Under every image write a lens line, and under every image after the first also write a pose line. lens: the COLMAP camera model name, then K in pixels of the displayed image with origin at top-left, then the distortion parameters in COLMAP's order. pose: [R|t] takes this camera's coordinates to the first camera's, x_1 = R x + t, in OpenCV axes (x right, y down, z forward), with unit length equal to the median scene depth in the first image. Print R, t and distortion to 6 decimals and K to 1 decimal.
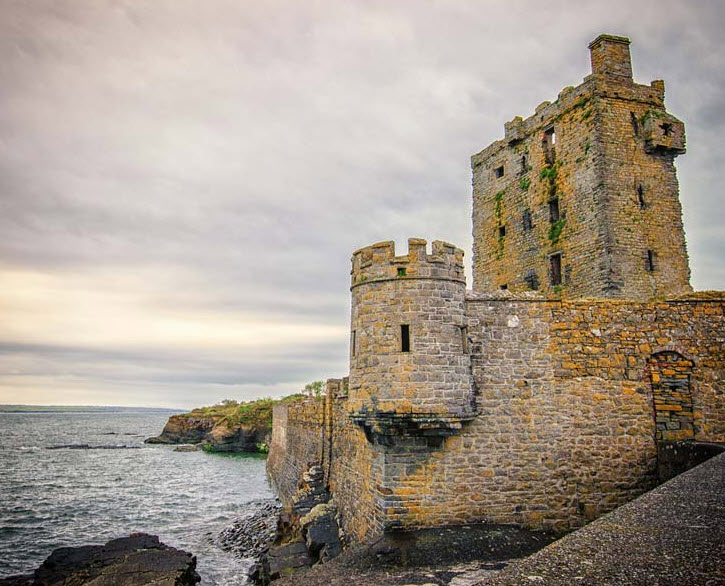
lens RADIAL K [[487.1, 0, 362.5], [0, 487.1, 293.0], [0, 0, 1]] dist [-0.000491, -0.001612]
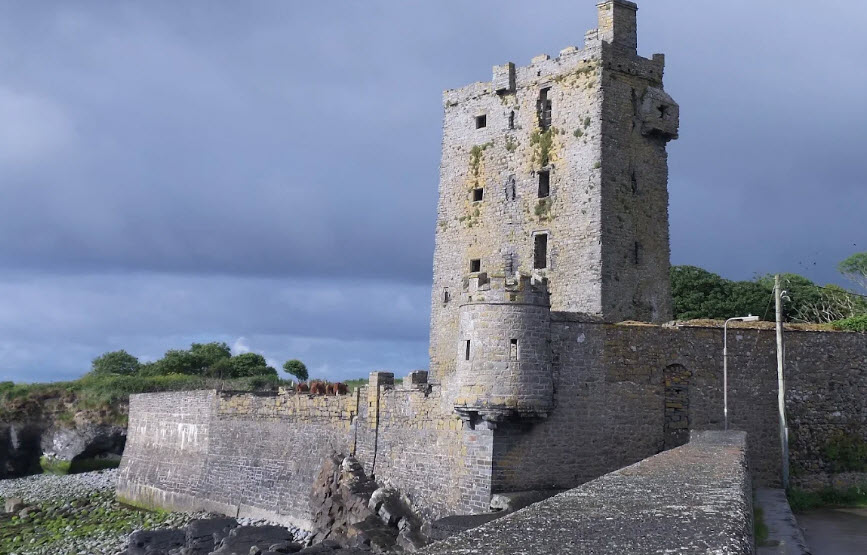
lens RADIAL K [[728.1, 0, 433.1], [0, 728.1, 260.6], [0, 0, 1]] dist [-0.007754, -0.003022]
pose [[0.949725, 0.079130, 0.302922, -0.205319], [-0.090631, 0.995593, 0.024076, -0.048516], [-0.299682, -0.050320, 0.952711, -0.223303]]
